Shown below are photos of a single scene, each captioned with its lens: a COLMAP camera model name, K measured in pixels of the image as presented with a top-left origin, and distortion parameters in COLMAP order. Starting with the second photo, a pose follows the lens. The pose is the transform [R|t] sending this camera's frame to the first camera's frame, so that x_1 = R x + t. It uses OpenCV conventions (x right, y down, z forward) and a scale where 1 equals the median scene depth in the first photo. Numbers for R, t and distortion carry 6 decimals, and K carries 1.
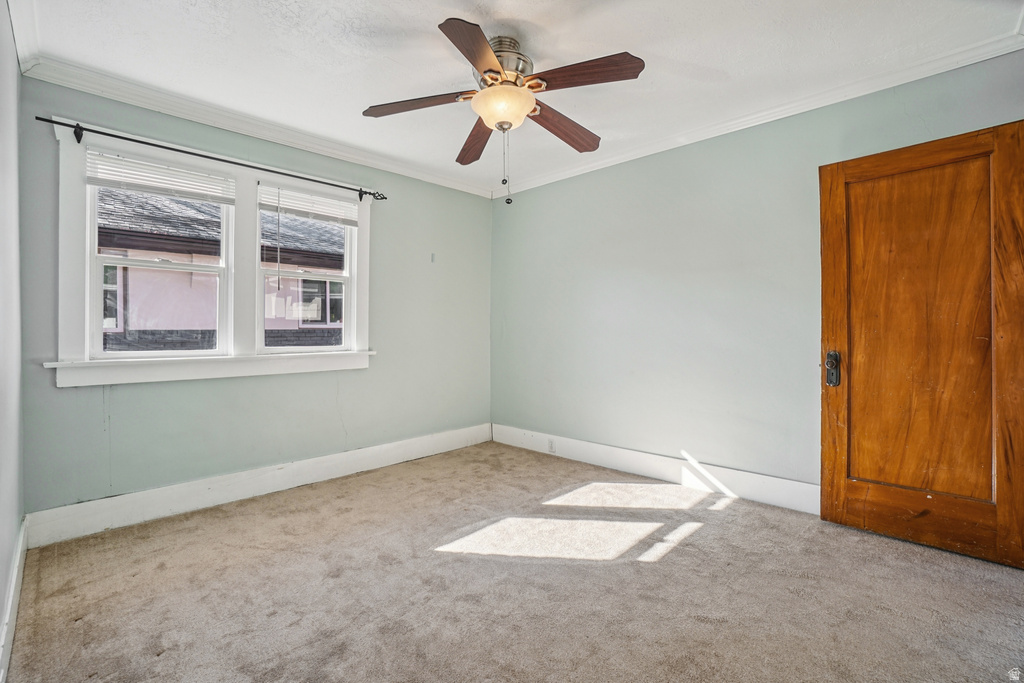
lens RADIAL K [[455.4, 0, 500.1], [0, 455.4, 336.8], [0, 0, 1]] dist [-0.069808, 0.026800]
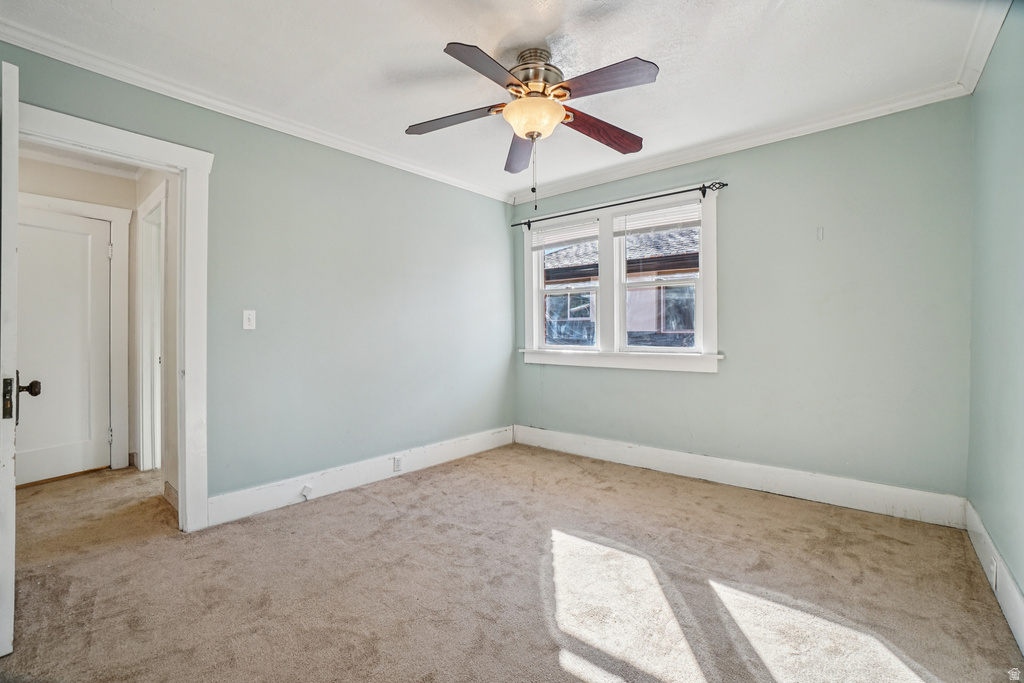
lens RADIAL K [[458.8, 0, 506.3], [0, 458.8, 333.9], [0, 0, 1]] dist [-0.061715, 0.021611]
pose [[0.056037, 0.007233, -0.998403, 0.890106], [-0.008007, 0.999945, 0.006795, -0.020179], [0.998397, 0.007613, 0.056092, 0.743436]]
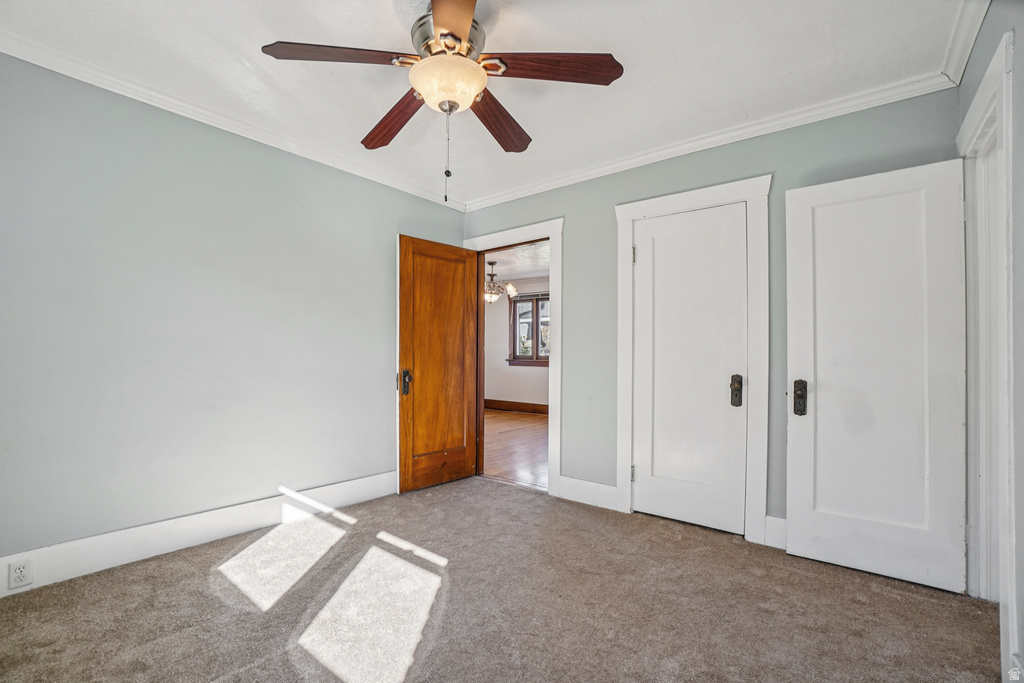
lens RADIAL K [[449.5, 0, 508.4], [0, 449.5, 336.8], [0, 0, 1]] dist [-0.069142, 0.023912]
pose [[-0.087271, 0.038969, 0.995422, -0.690186], [-0.002551, 0.999223, -0.039342, -0.015721], [-0.996181, -0.005973, -0.087104, 0.809037]]
